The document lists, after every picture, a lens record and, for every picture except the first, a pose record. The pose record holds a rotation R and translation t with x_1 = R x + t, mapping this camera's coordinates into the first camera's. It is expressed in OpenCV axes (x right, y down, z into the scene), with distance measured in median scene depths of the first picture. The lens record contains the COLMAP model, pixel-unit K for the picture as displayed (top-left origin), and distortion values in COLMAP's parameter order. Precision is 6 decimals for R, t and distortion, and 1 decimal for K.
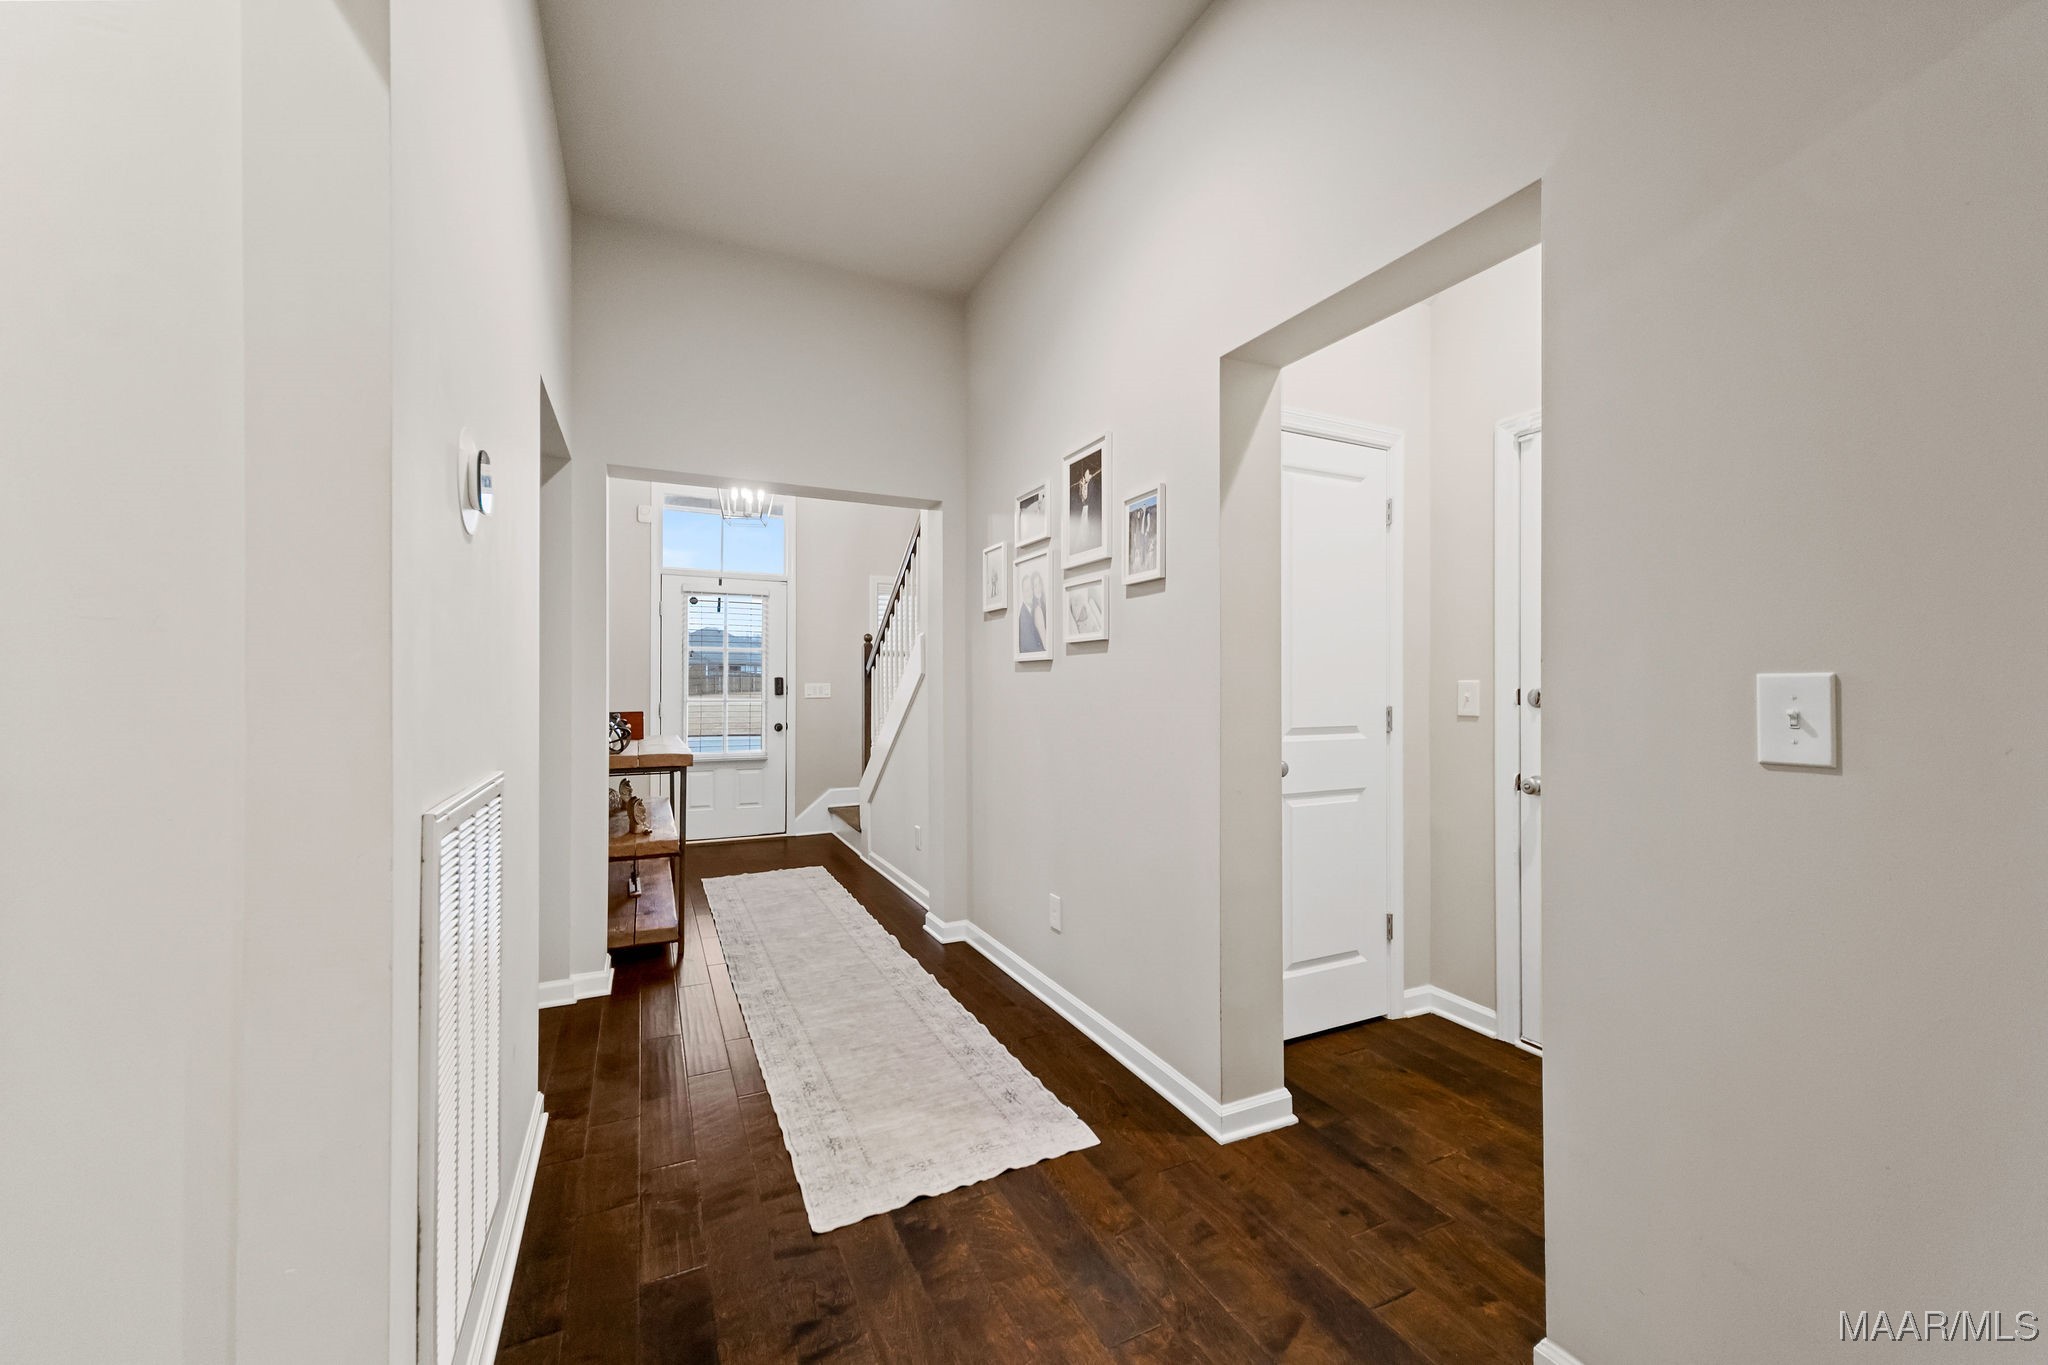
lens RADIAL K [[793.8, 0, 1028.6], [0, 793.8, 682.7], [0, 0, 1]] dist [0.011288, -0.000517]
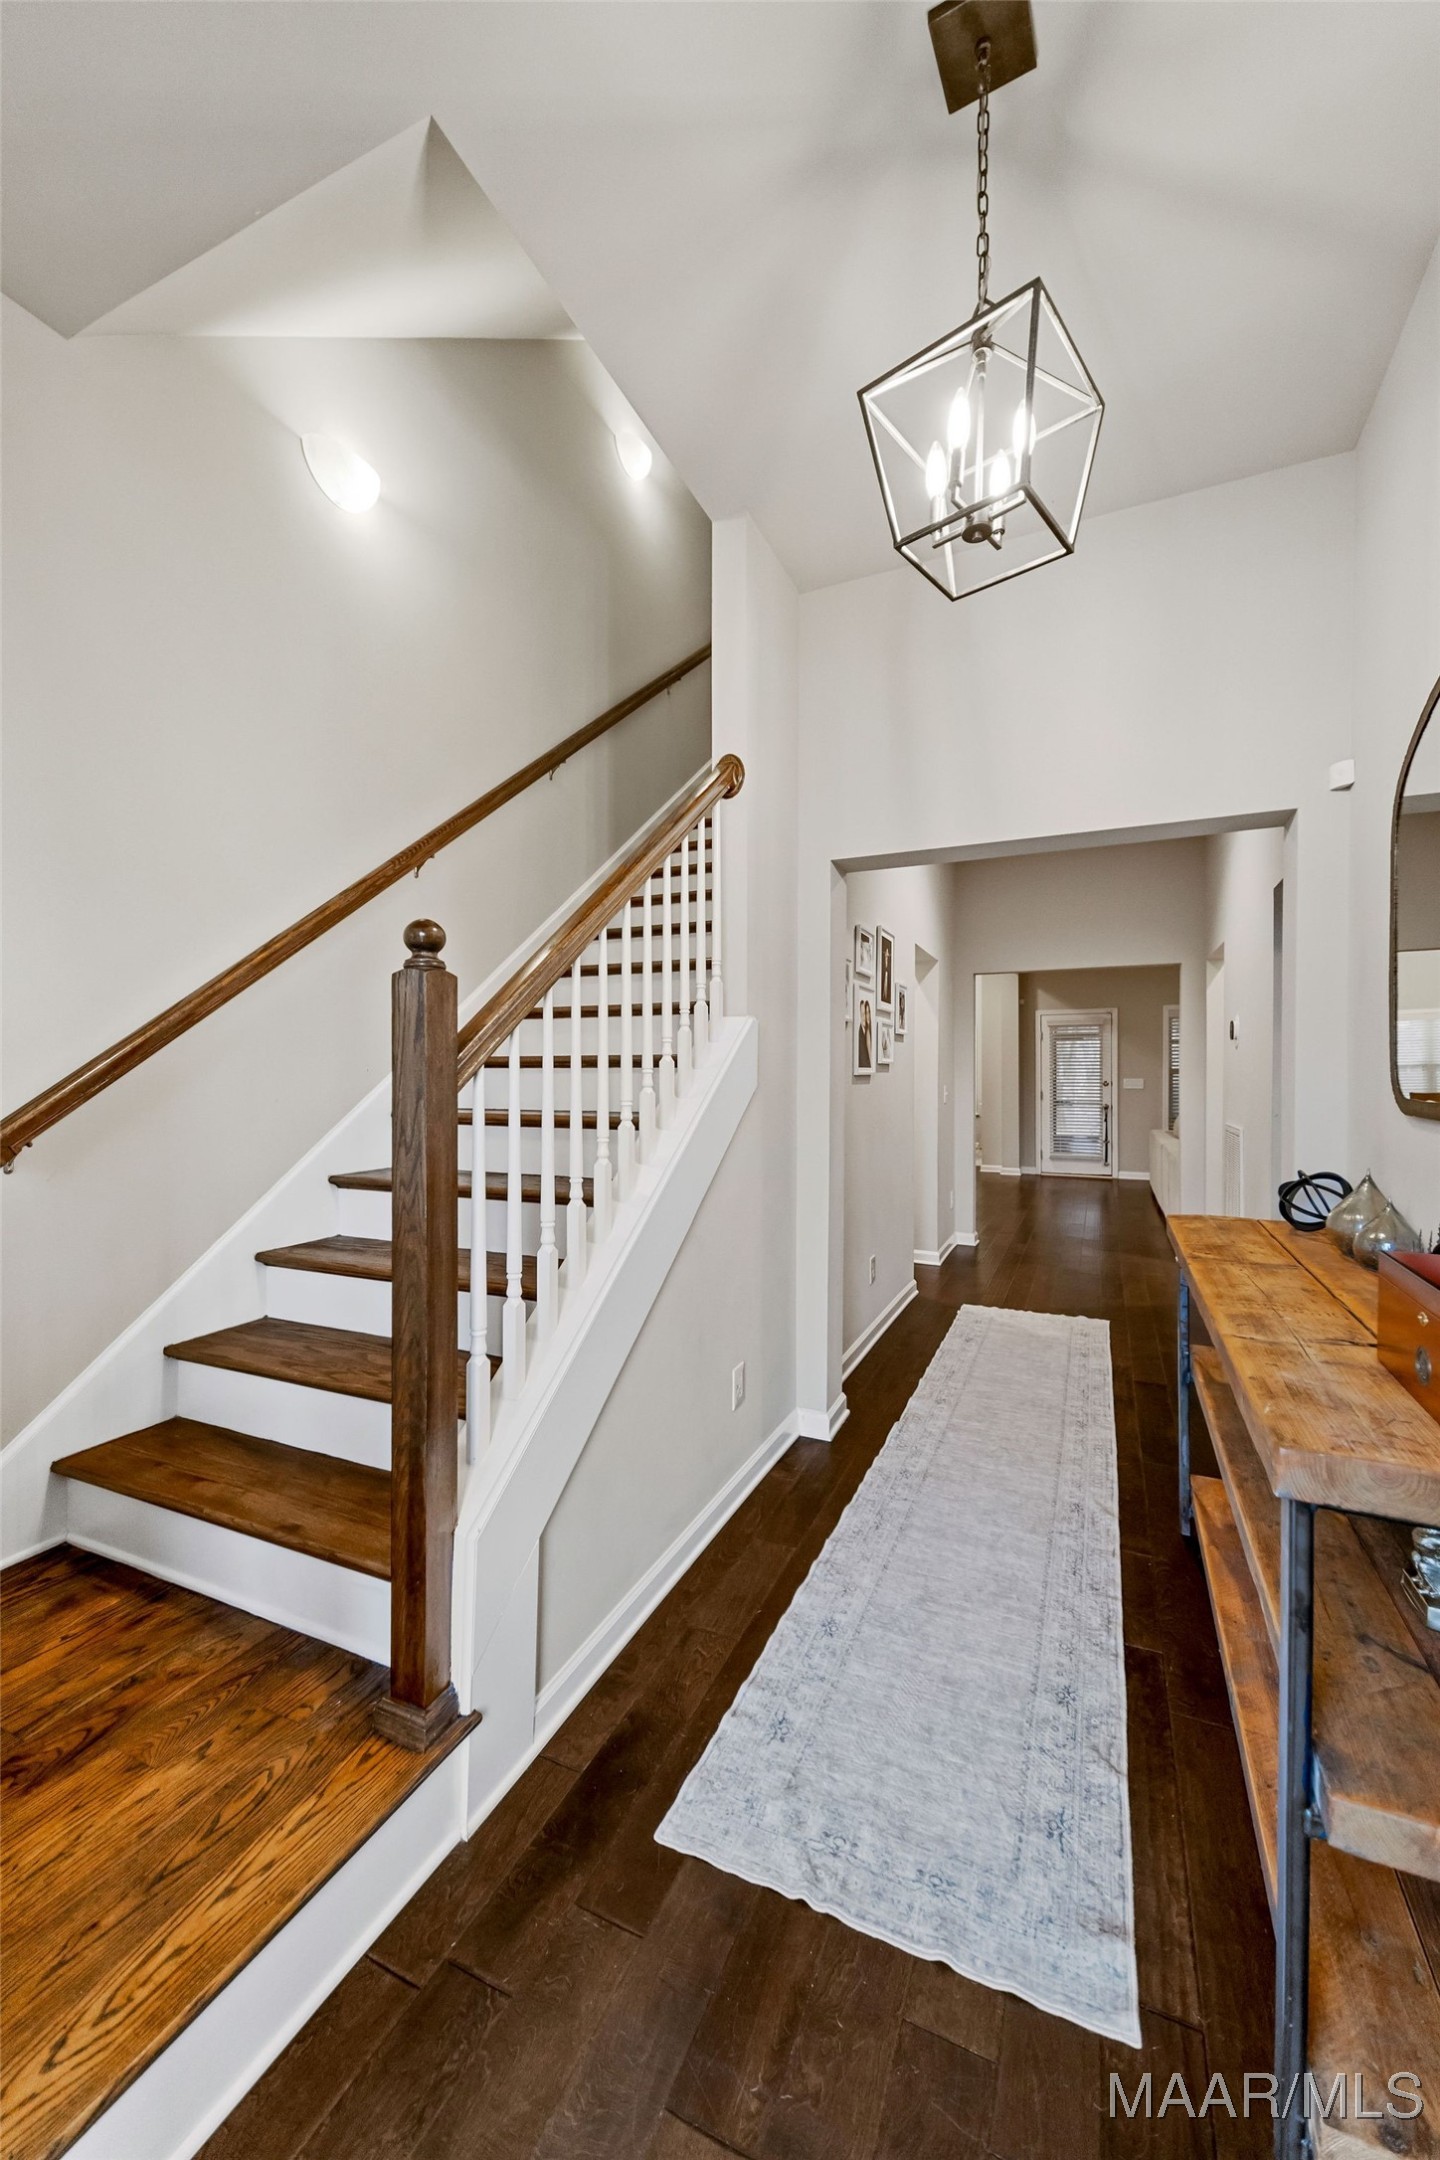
lens RADIAL K [[837.2, 0, 723.7], [0, 837.2, 1077.6], [0, 0, 1]] dist [0.011288, -0.000517]
pose [[-0.641784, -0.004539, 0.766872, -0.833293], [-0.005324, 0.999985, 0.001463, -0.025113], [-0.766867, -0.003143, -0.641798, 2.001742]]
